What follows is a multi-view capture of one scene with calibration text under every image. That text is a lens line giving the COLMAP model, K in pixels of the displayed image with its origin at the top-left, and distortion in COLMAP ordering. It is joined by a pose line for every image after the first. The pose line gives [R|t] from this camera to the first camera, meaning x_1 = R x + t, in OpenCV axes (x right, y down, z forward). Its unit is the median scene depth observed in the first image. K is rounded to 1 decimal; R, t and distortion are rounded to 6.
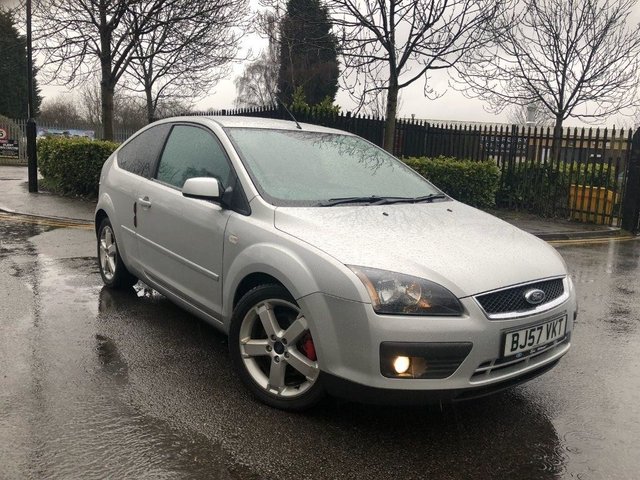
lens RADIAL K [[537.9, 0, 320.5], [0, 537.9, 236.7], [0, 0, 1]] dist [-0.020381, 0.054868]
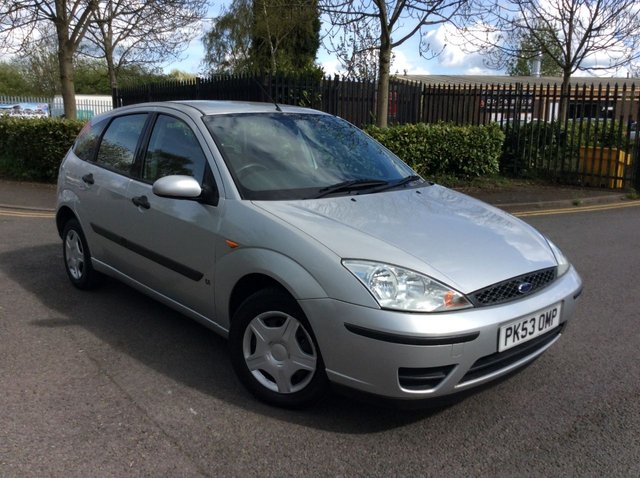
lens RADIAL K [[600.3, 0, 319.7], [0, 600.3, 243.6], [0, 0, 1]] dist [0.003366, 0.000000]
pose [[0.998804, -0.044336, 0.020633, -0.008669], [0.043098, 0.997443, 0.057004, -0.006101], [-0.023108, -0.056046, 0.998161, -0.025843]]
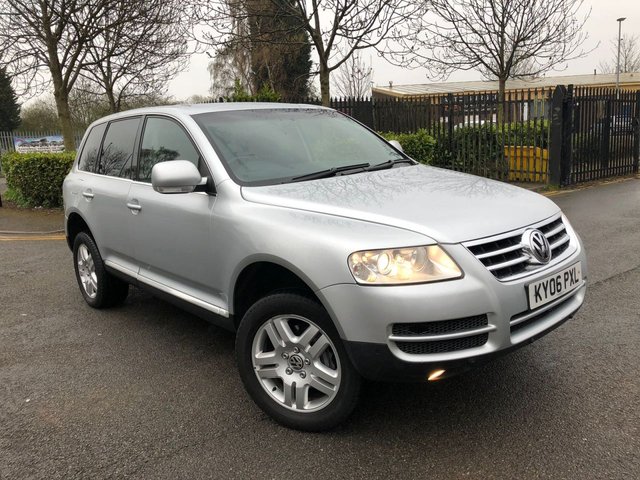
lens RADIAL K [[537.9, 0, 319.7], [0, 537.9, 244.0], [0, 0, 1]] dist [-0.020381, 0.054868]
pose [[0.994373, -0.104680, -0.016238, 0.086303], [0.105475, 0.992605, 0.060089, -0.006590], [0.009828, -0.061464, 0.998061, -0.047419]]
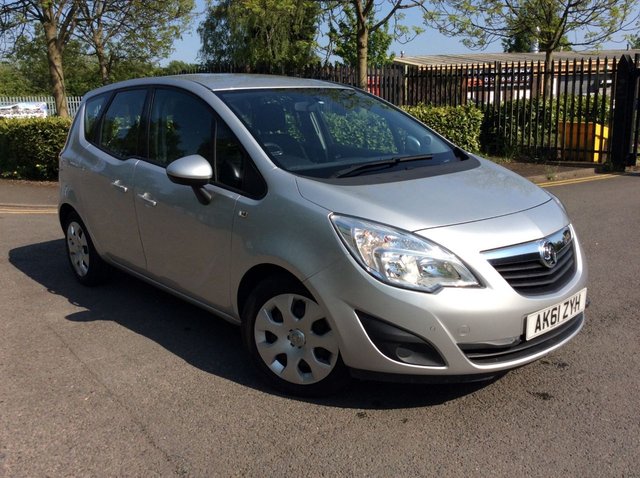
lens RADIAL K [[600.3, 0, 321.3], [0, 600.3, 250.1], [0, 0, 1]] dist [0.003366, 0.000000]
pose [[0.996271, -0.086196, 0.003827, 0.023345], [0.085522, 0.992406, 0.088408, -0.001957], [-0.011418, -0.087751, 0.996077, -0.052418]]
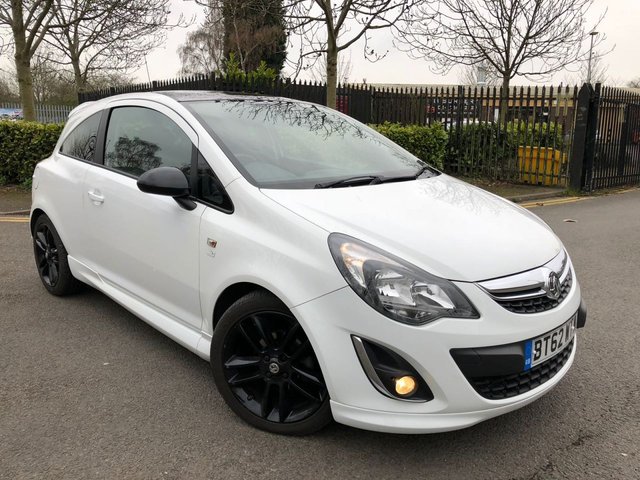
lens RADIAL K [[537.9, 0, 320.5], [0, 537.9, 237.1], [0, 0, 1]] dist [-0.020381, 0.054868]
pose [[0.995935, -0.057019, 0.069726, 0.024915], [0.052857, 0.996789, 0.060156, -0.007666], [-0.072932, -0.056226, 0.995751, 0.038302]]
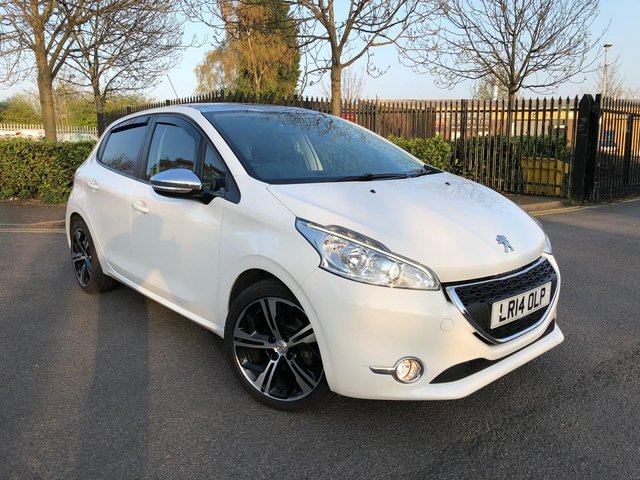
lens RADIAL K [[537.9, 0, 314.3], [0, 537.9, 238.0], [0, 0, 1]] dist [-0.020381, 0.054868]
pose [[0.997719, -0.061509, 0.027808, 0.039963], [0.060691, 0.997725, 0.029335, -0.000021], [-0.029549, -0.027581, 0.999183, 0.016438]]
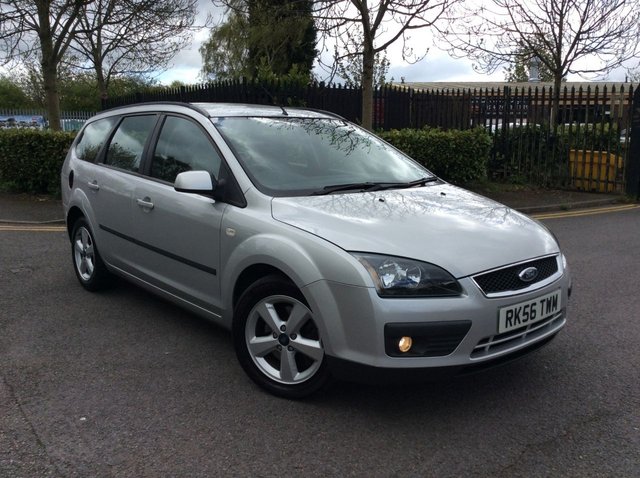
lens RADIAL K [[600.3, 0, 320.3], [0, 600.3, 239.1], [0, 0, 1]] dist [0.003366, 0.000000]
pose [[0.998262, -0.057030, 0.014859, 0.018414], [0.056485, 0.997797, 0.034805, -0.004724], [-0.016812, -0.033905, 0.999284, -0.006958]]
